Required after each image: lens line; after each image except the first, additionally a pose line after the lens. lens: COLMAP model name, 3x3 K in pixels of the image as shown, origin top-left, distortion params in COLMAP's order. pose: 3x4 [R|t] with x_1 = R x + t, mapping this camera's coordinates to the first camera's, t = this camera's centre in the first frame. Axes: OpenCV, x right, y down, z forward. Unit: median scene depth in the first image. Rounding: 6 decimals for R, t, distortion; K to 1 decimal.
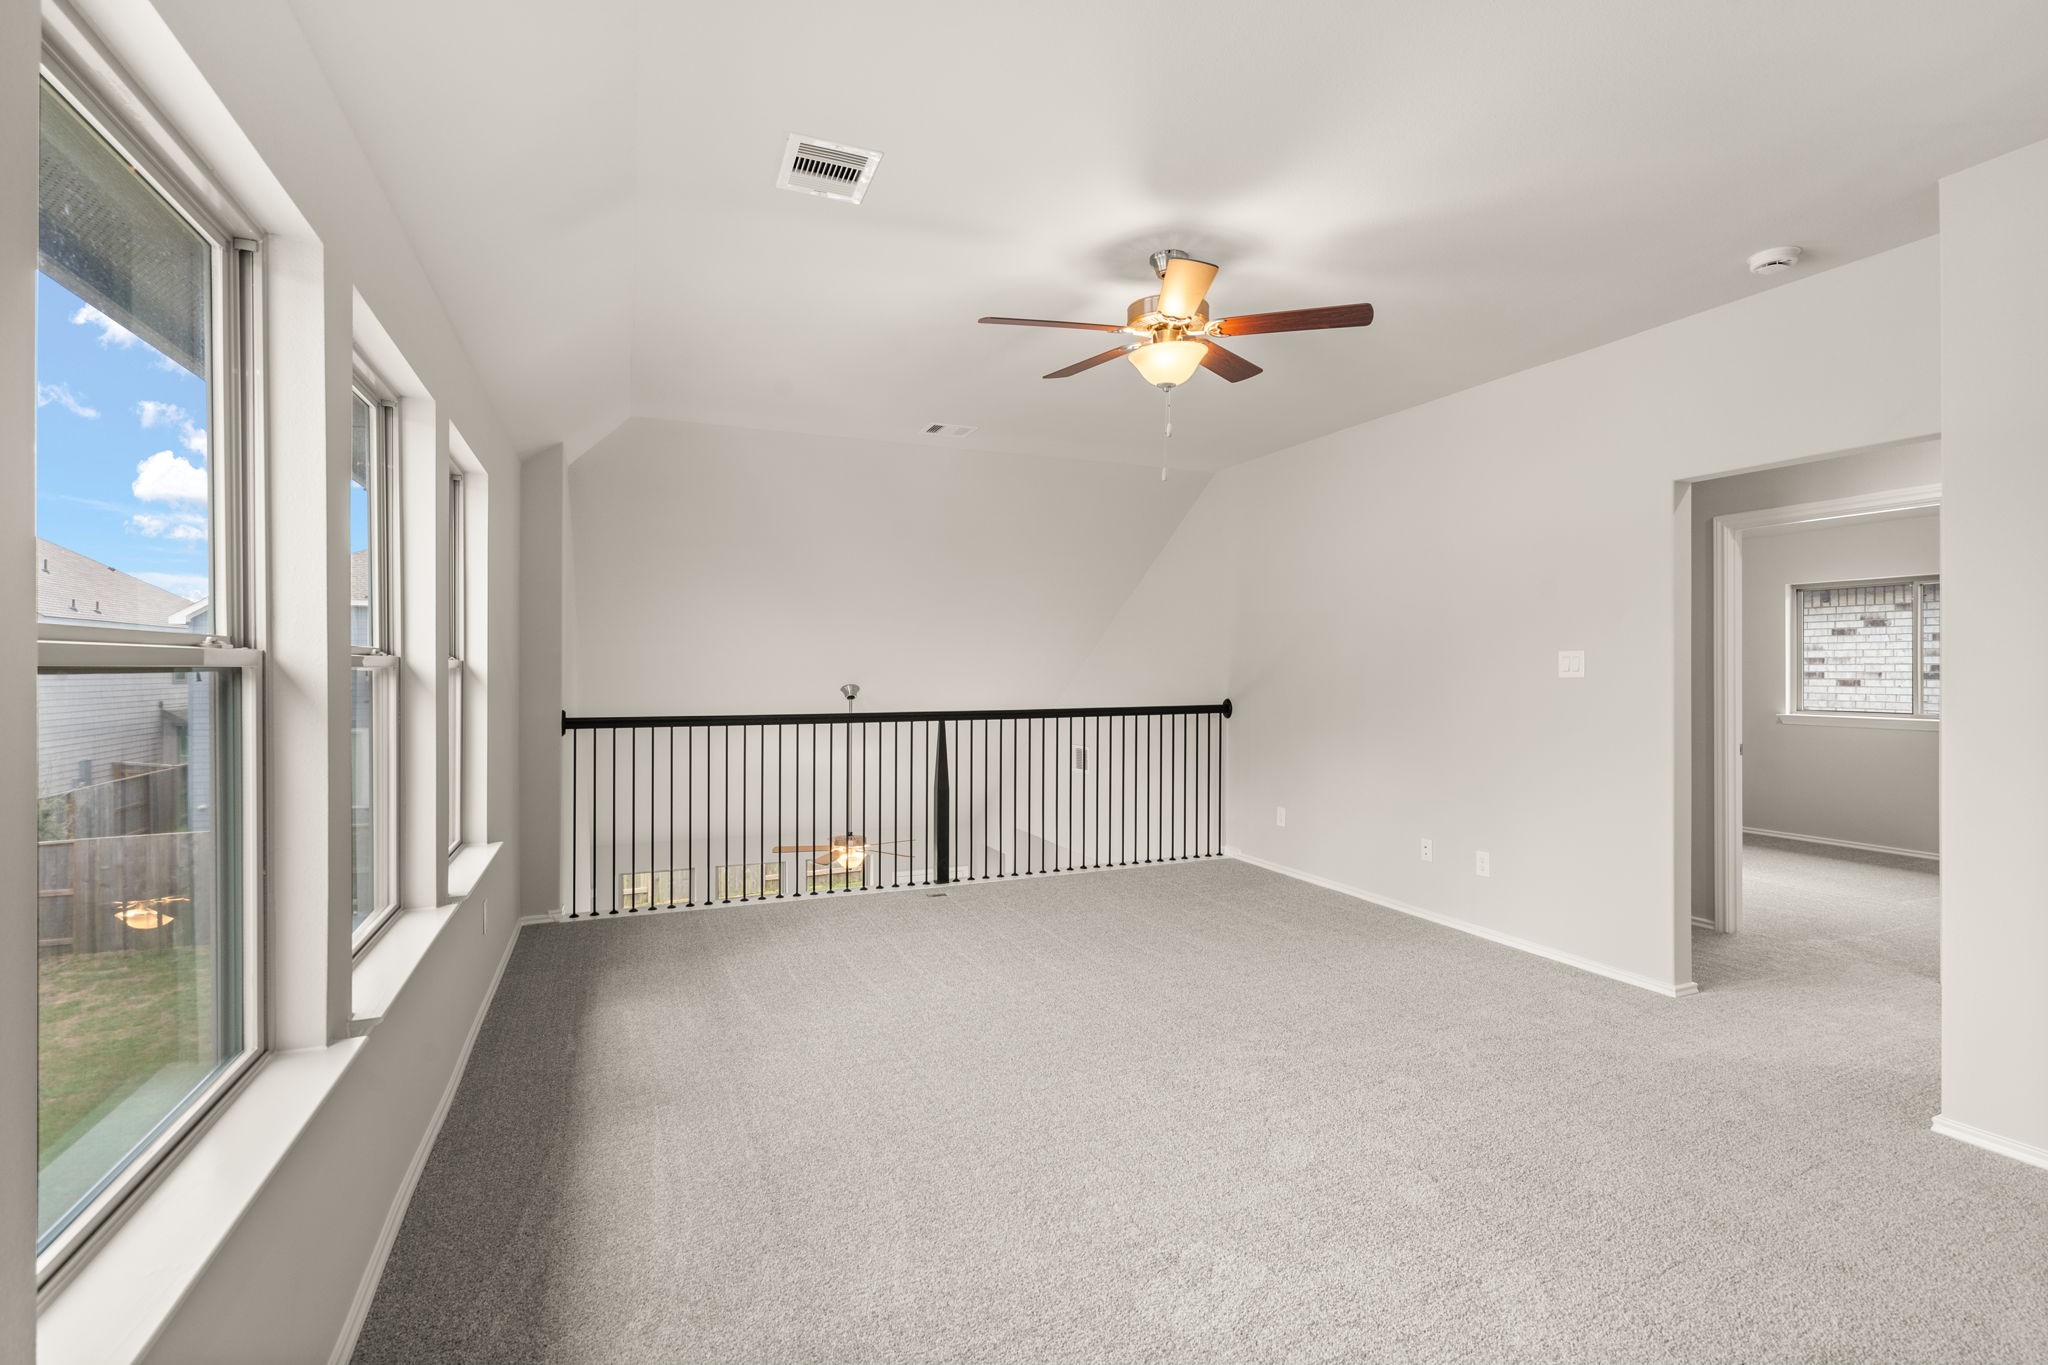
lens RADIAL K [[930.8, 0, 1028.2], [0, 930.8, 678.6], [0, 0, 1]] dist [0.001621, 0.000529]
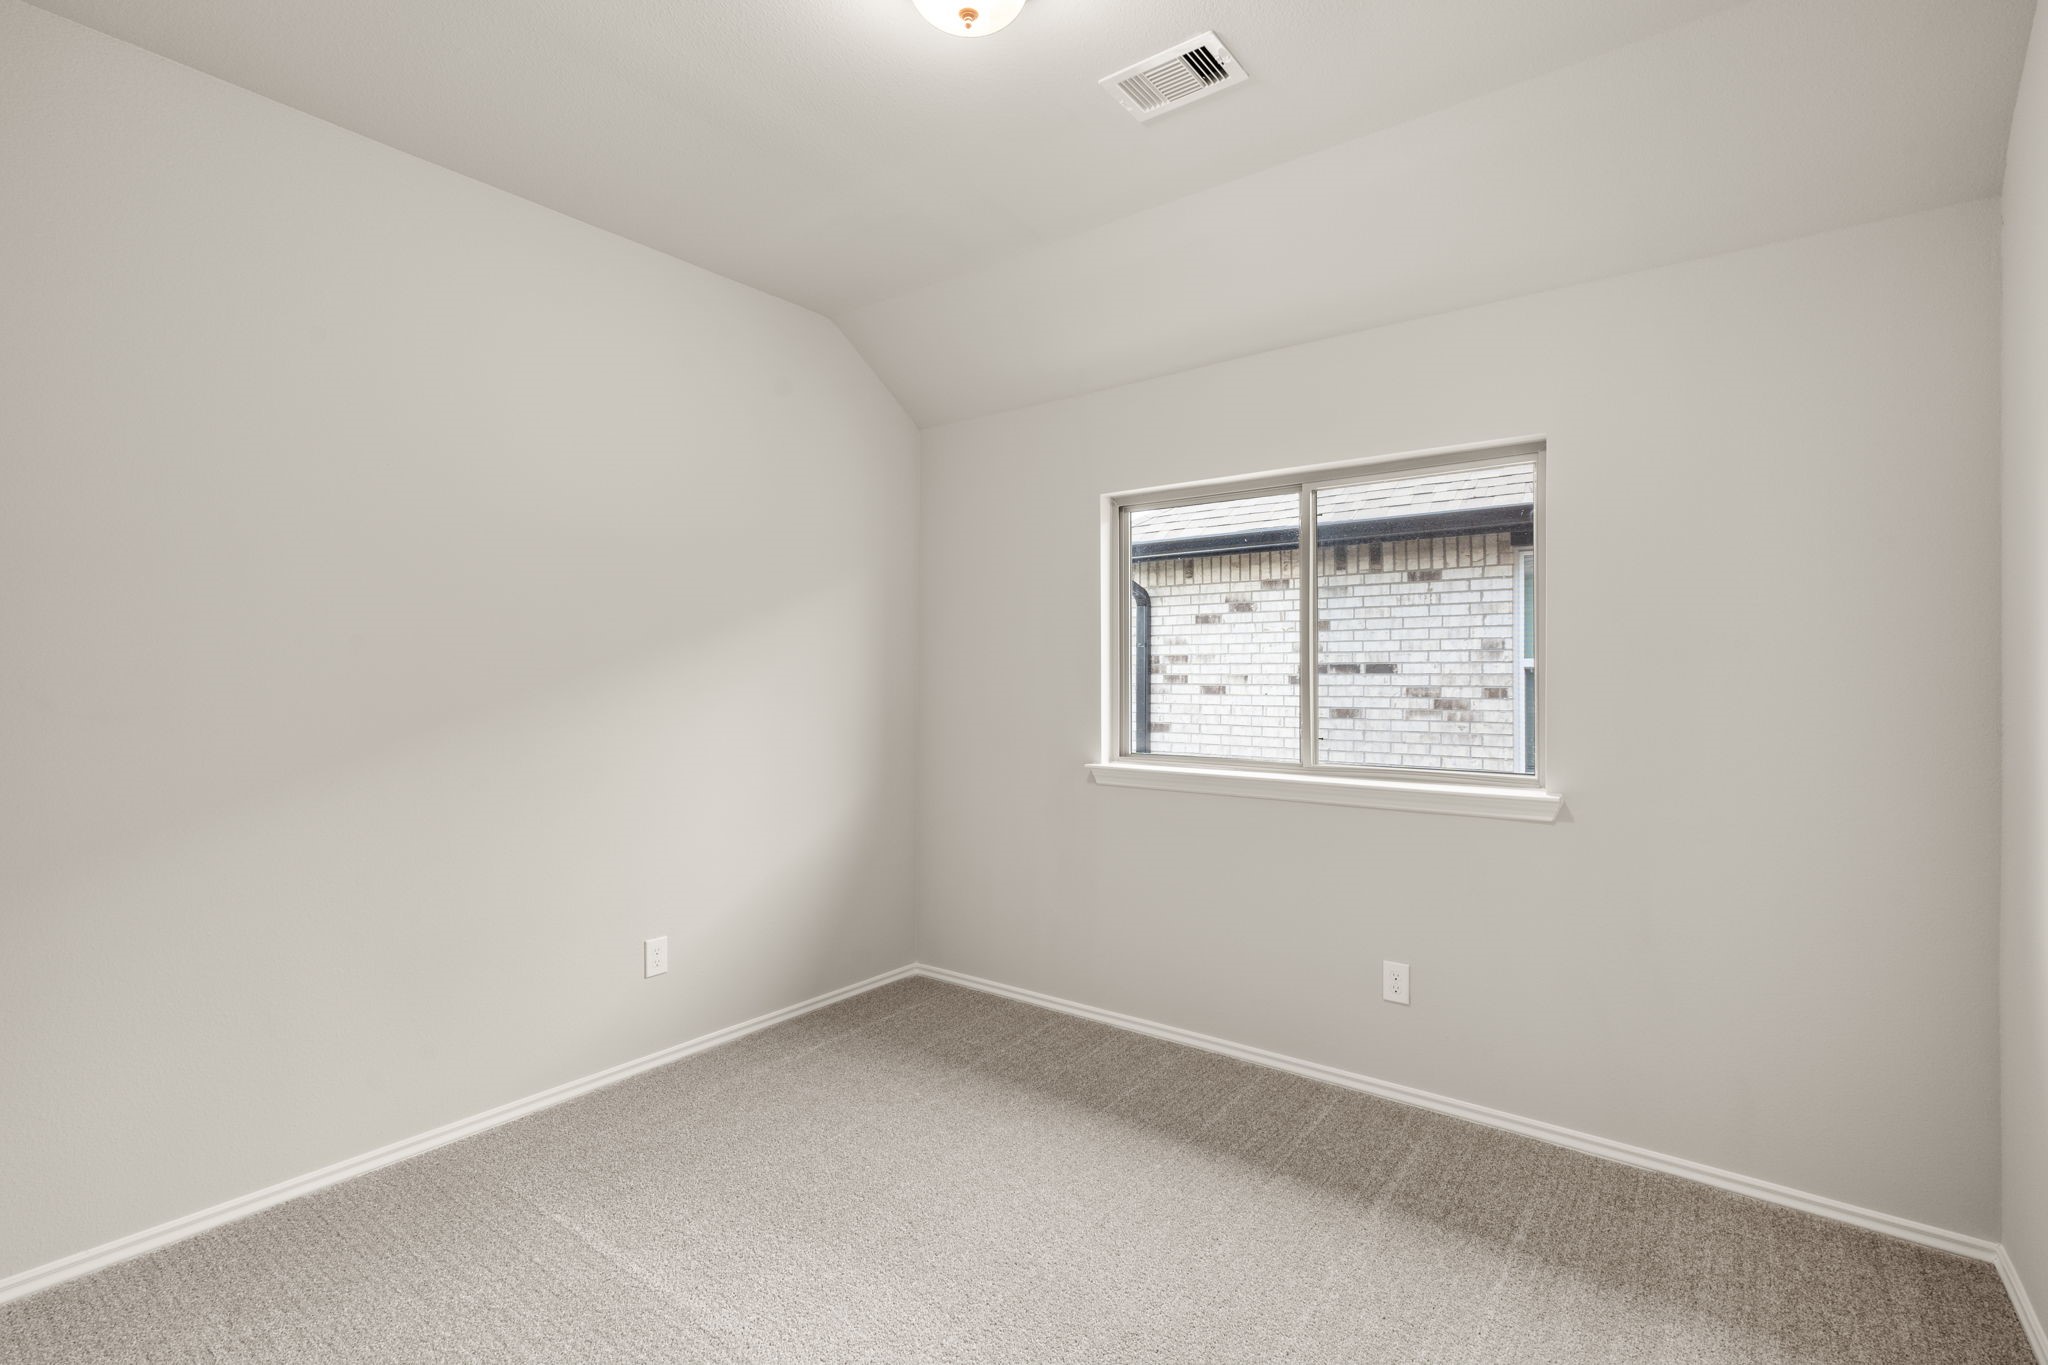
lens RADIAL K [[930.8, 0, 1028.2], [0, 930.8, 678.6], [0, 0, 1]] dist [0.001621, 0.000529]
pose [[0.871168, -0.002990, 0.490976, 0.403608], [0.003432, 0.999994, 0.000002, -0.004513], [-0.490973, 0.001683, 0.871173, 0.444792]]
